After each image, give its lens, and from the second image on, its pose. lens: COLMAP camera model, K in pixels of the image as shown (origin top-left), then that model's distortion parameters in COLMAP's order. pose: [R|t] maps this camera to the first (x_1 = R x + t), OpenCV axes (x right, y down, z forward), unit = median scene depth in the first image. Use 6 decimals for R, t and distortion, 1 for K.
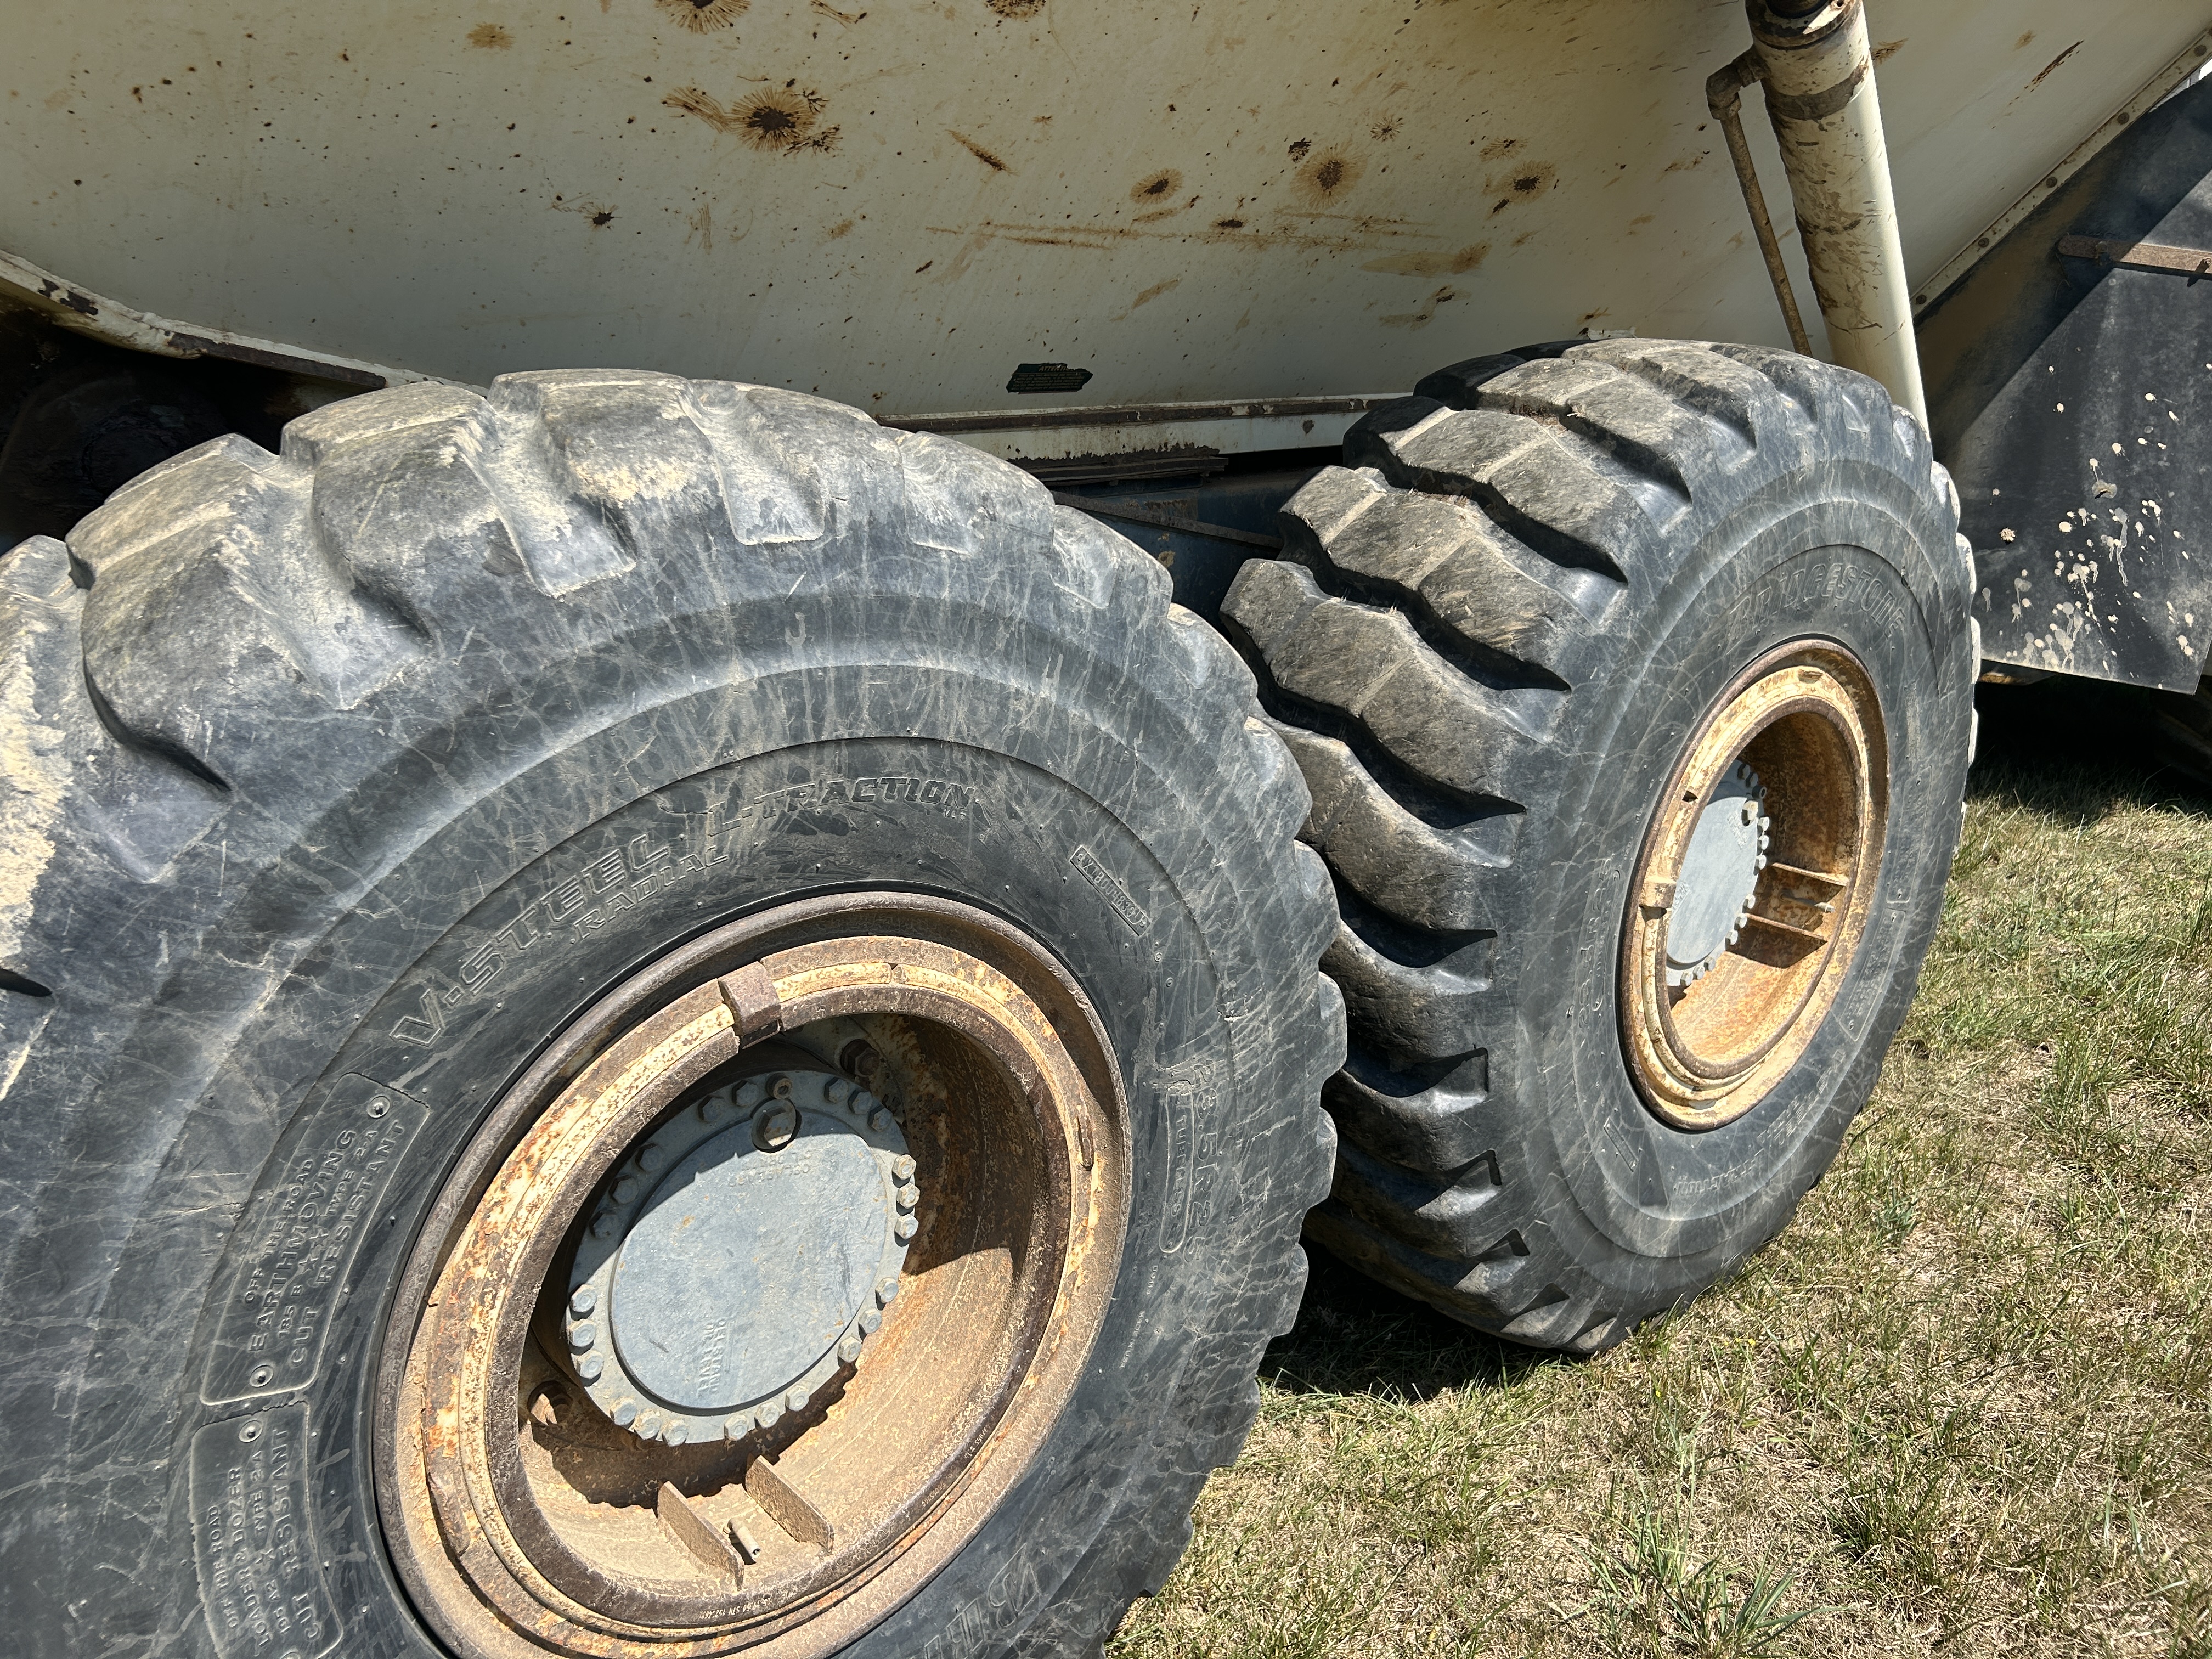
lens RADIAL K [[1662.0, 0, 1093.1], [0, 1662.0, 845.7], [0, 0, 1]] dist [0.067961, -0.084383]
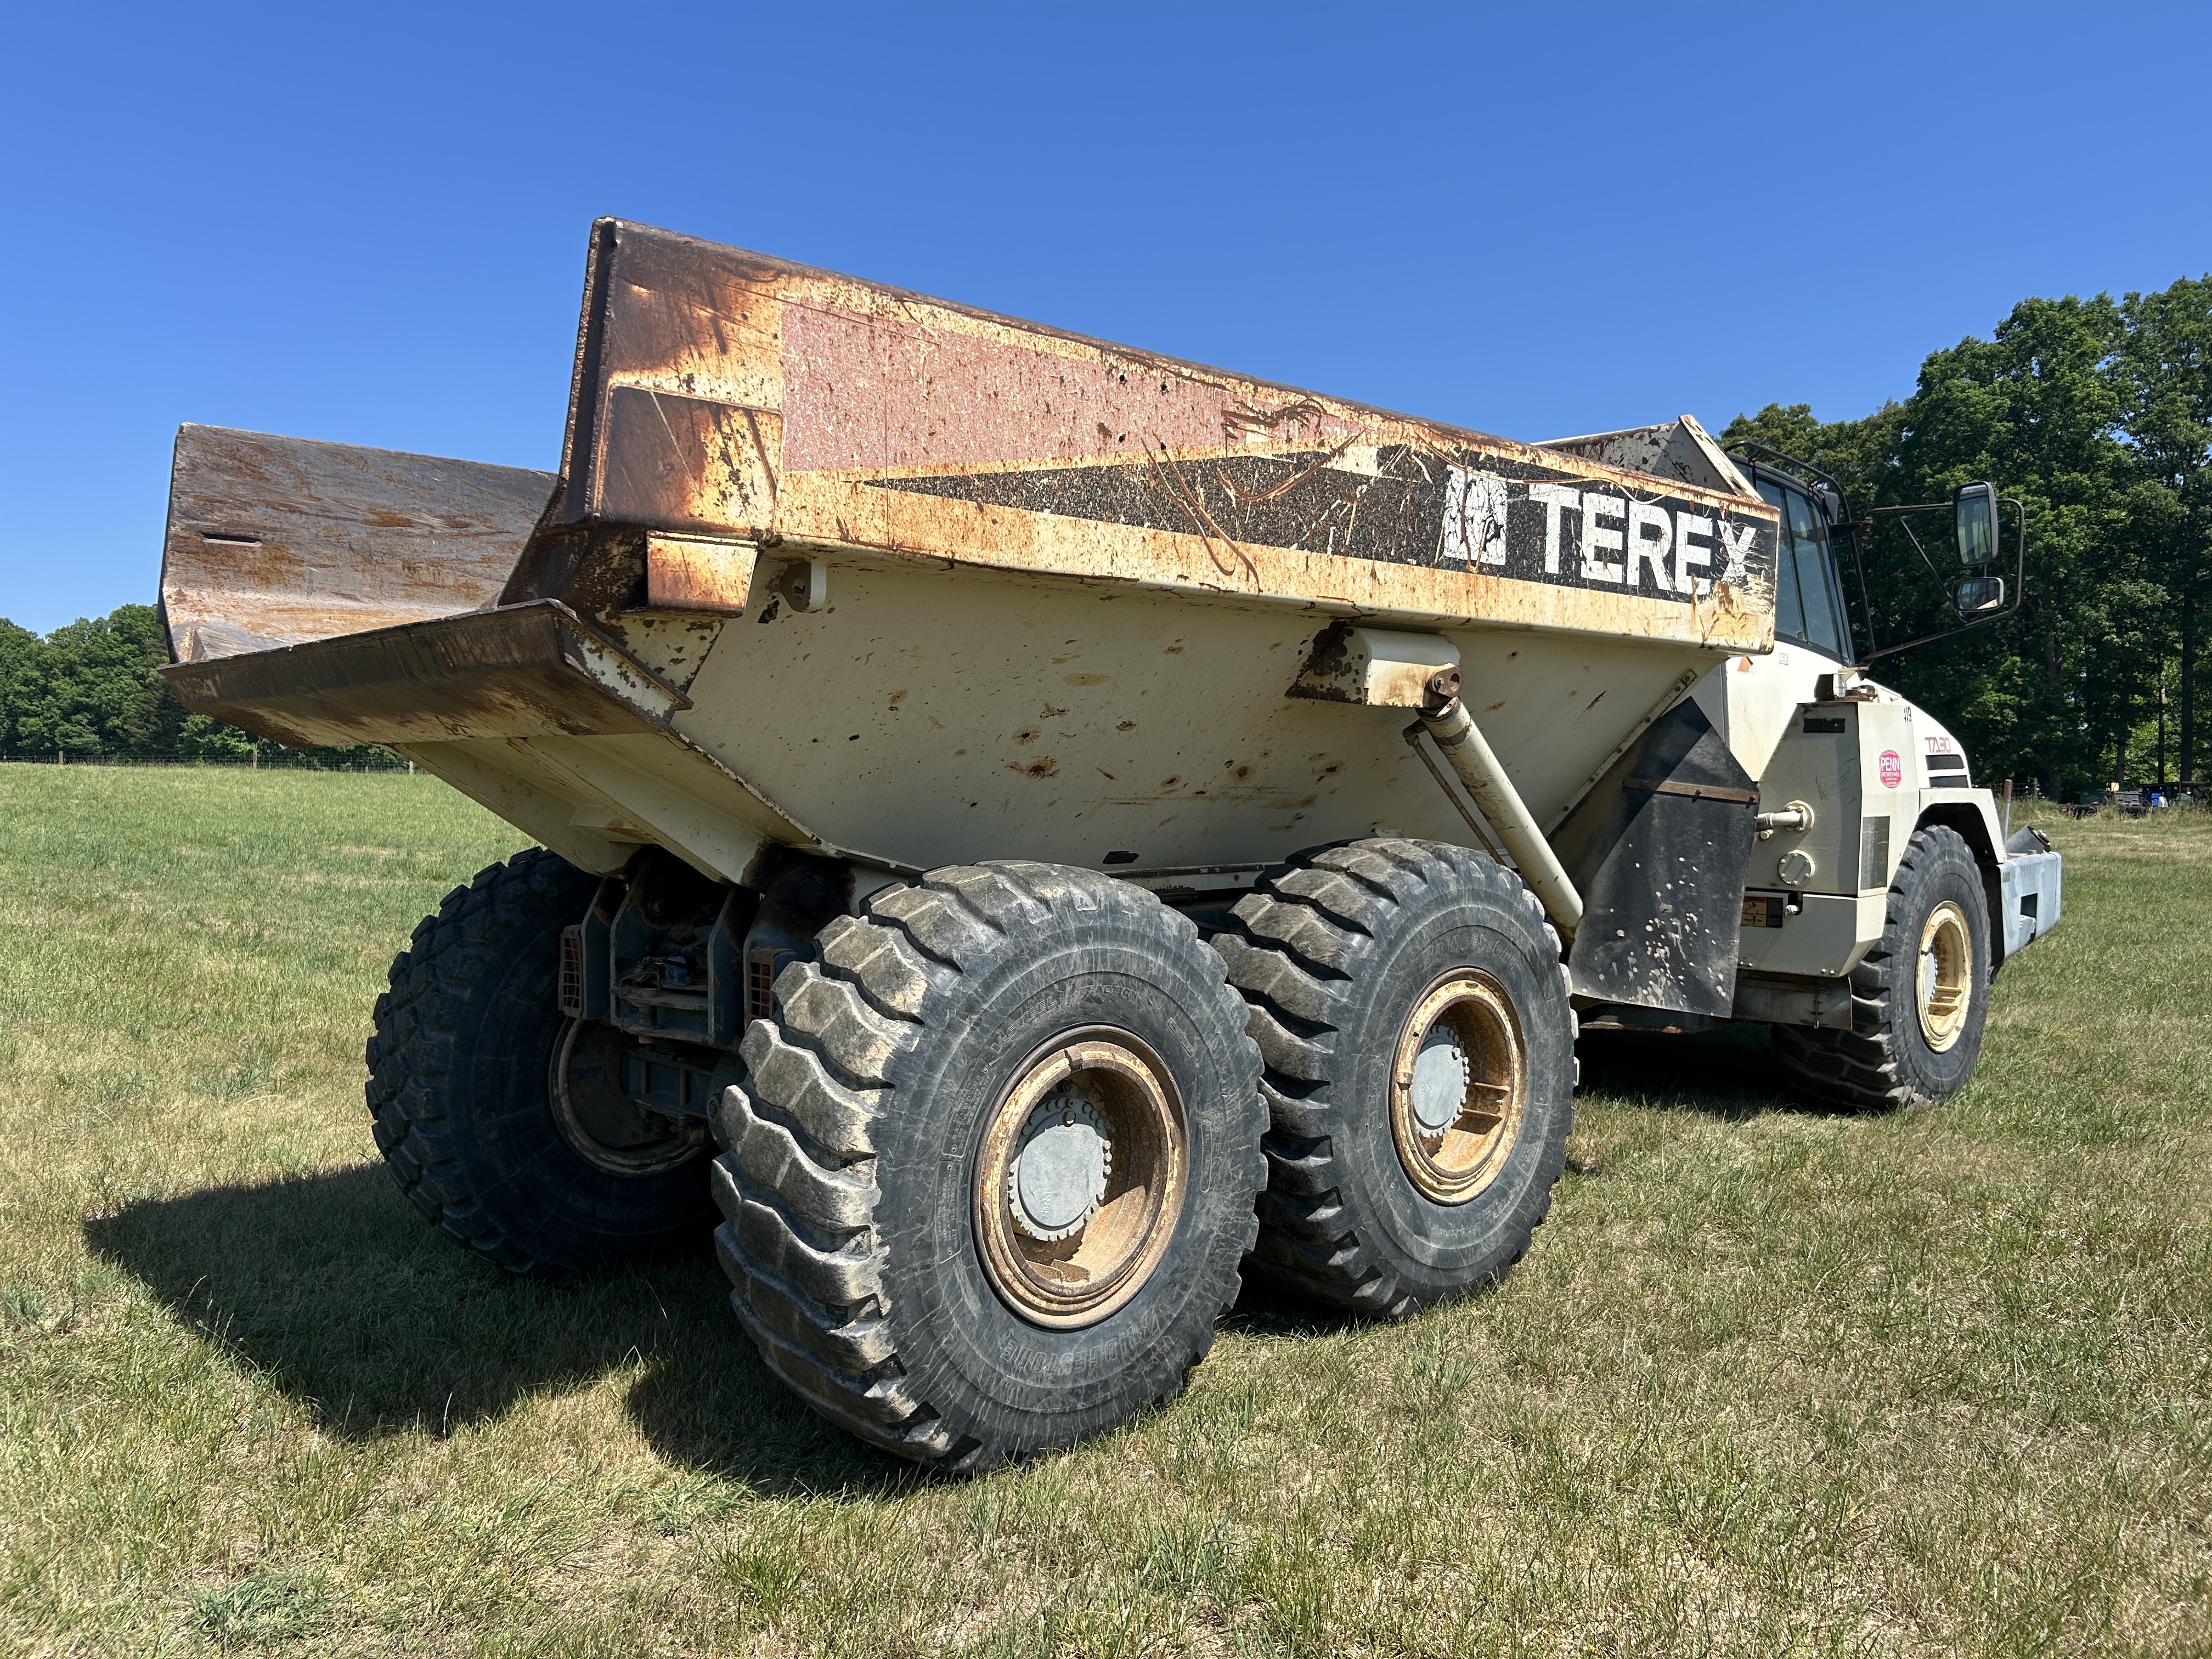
lens RADIAL K [[1662.0, 0, 1070.1], [0, 1662.0, 828.1], [0, 0, 1]] dist [0.067961, -0.084383]
pose [[0.999266, -0.012228, 0.036317, -0.121292], [0.021834, 0.960518, -0.277359, 0.205638], [-0.031492, 0.277948, 0.960080, -0.790464]]
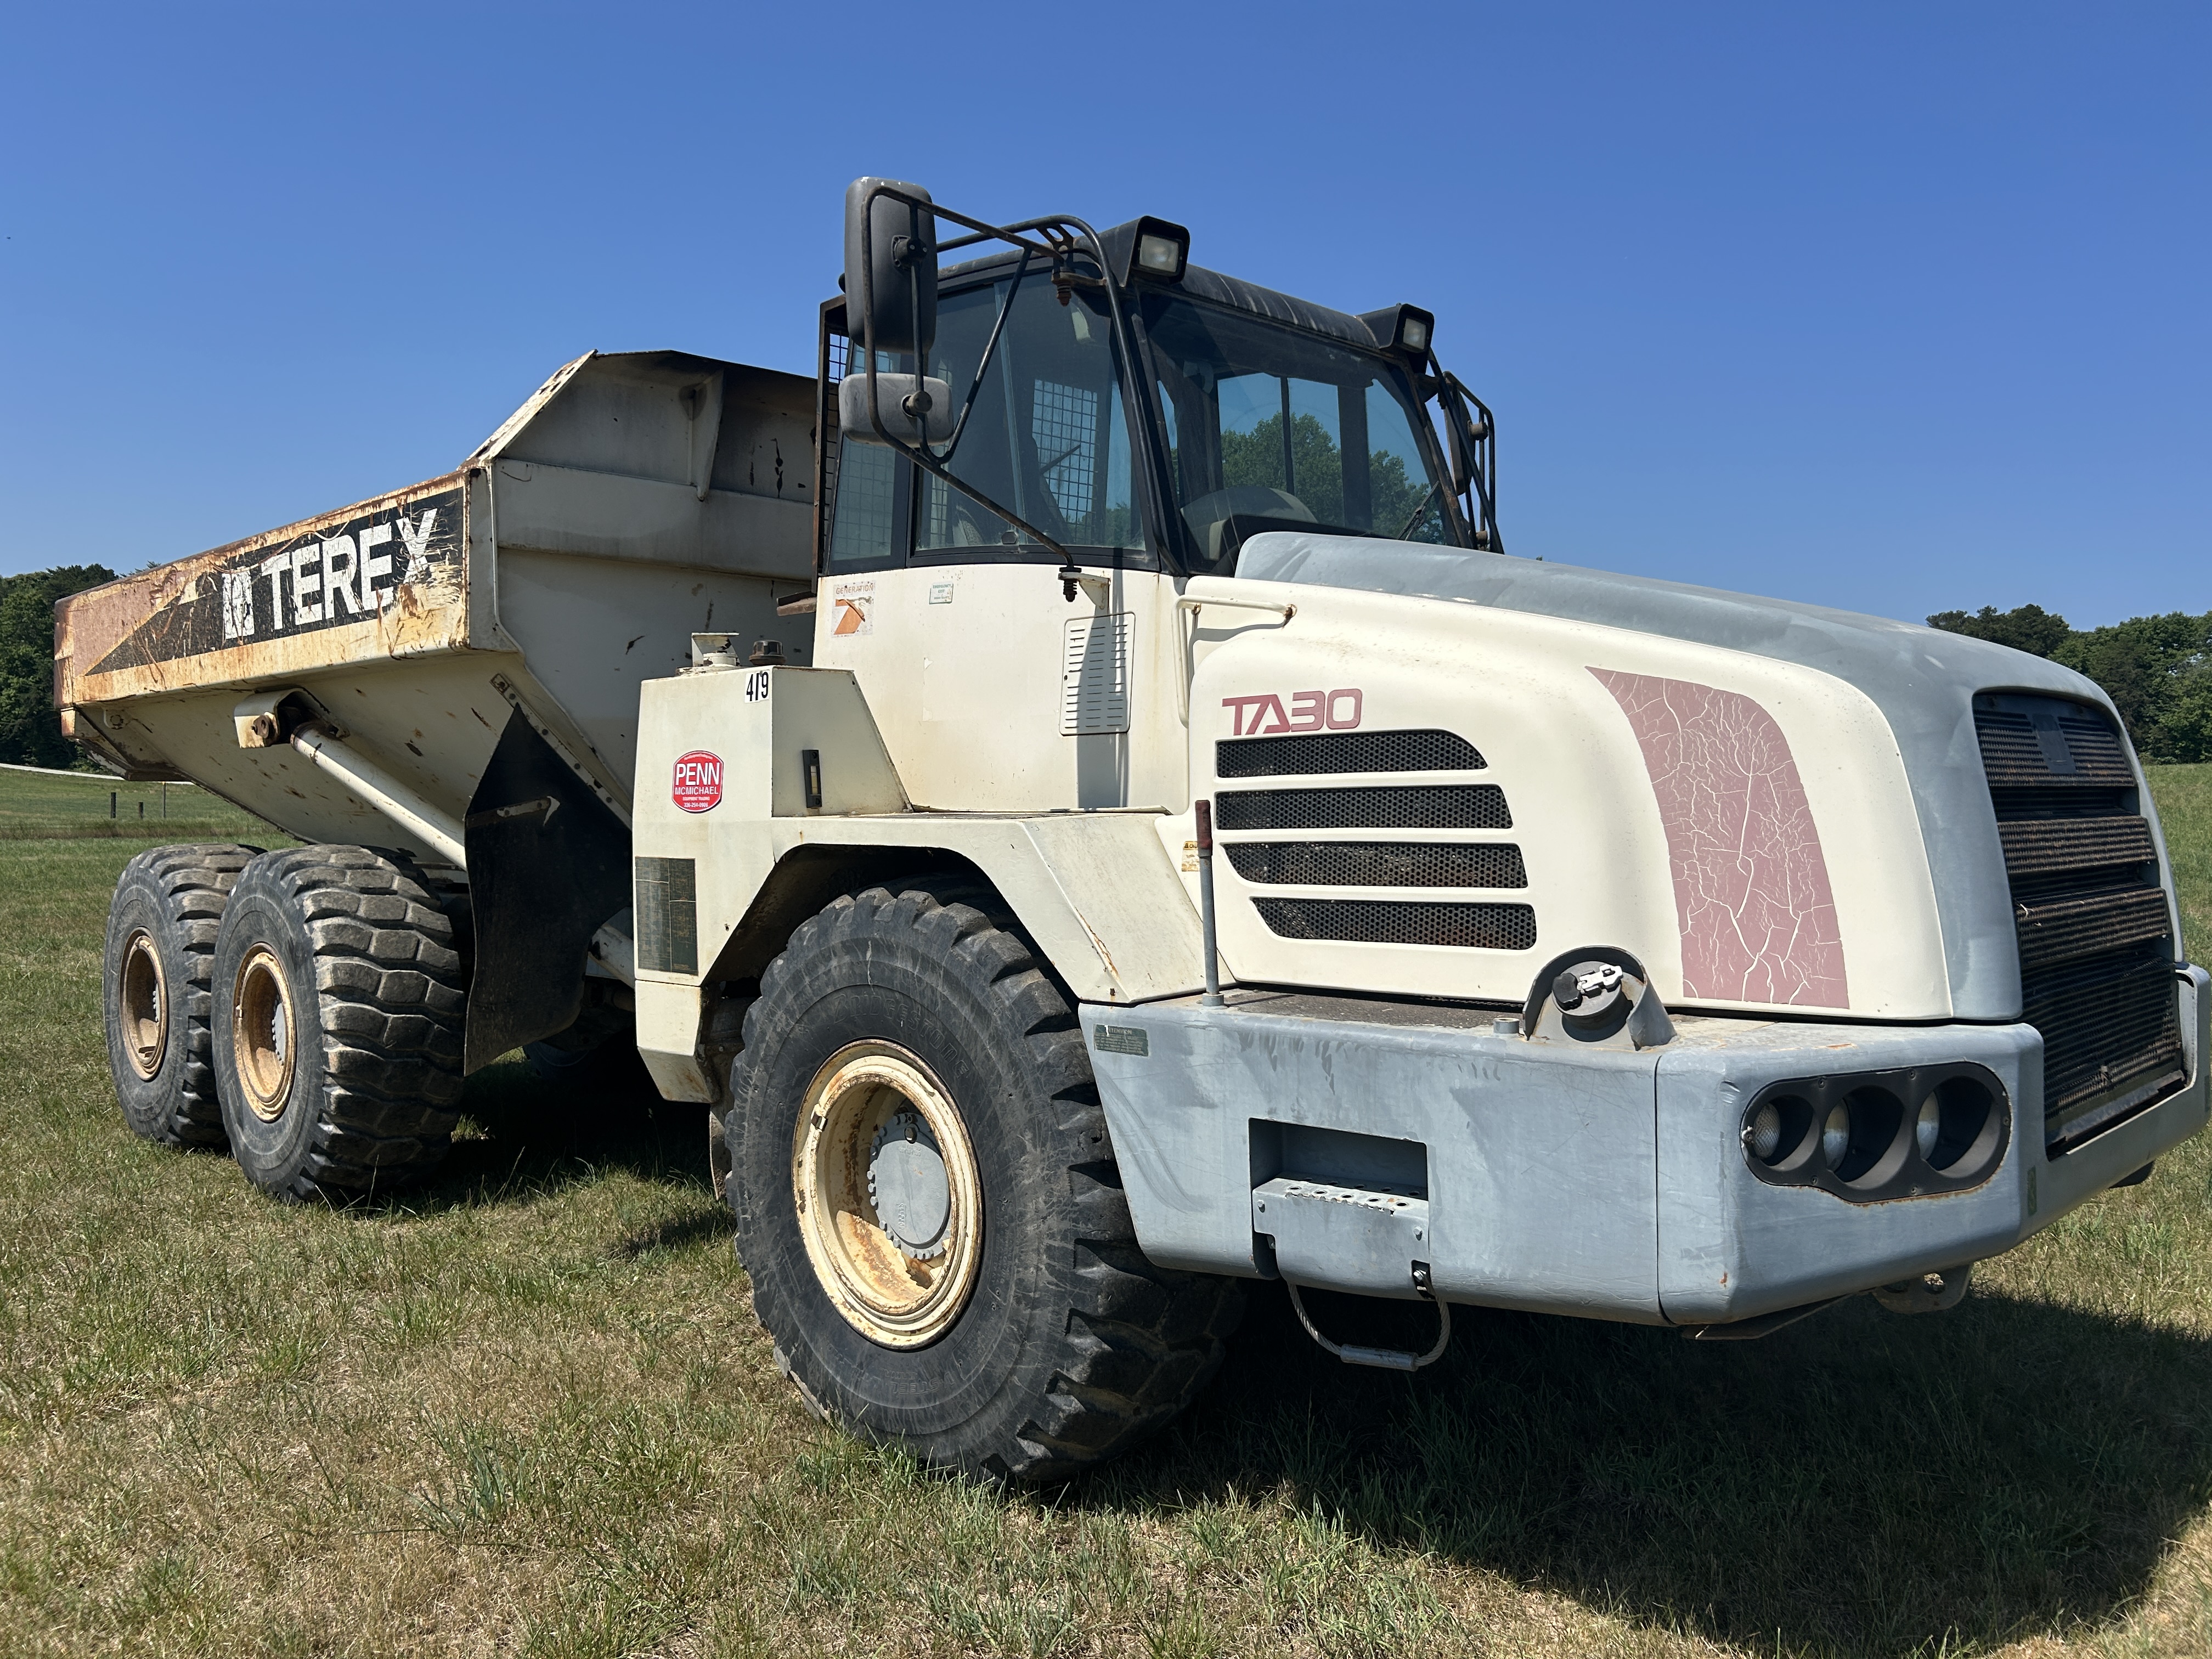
lens RADIAL K [[1662.0, 0, 1080.8], [0, 1662.0, 840.4], [0, 0, 1]] dist [0.067961, -0.084383]
pose [[0.054635, 0.010820, -0.998448, 2.326617], [-0.305211, 0.952263, -0.006382, -0.482925], [0.950716, 0.305086, 0.055329, 1.453945]]
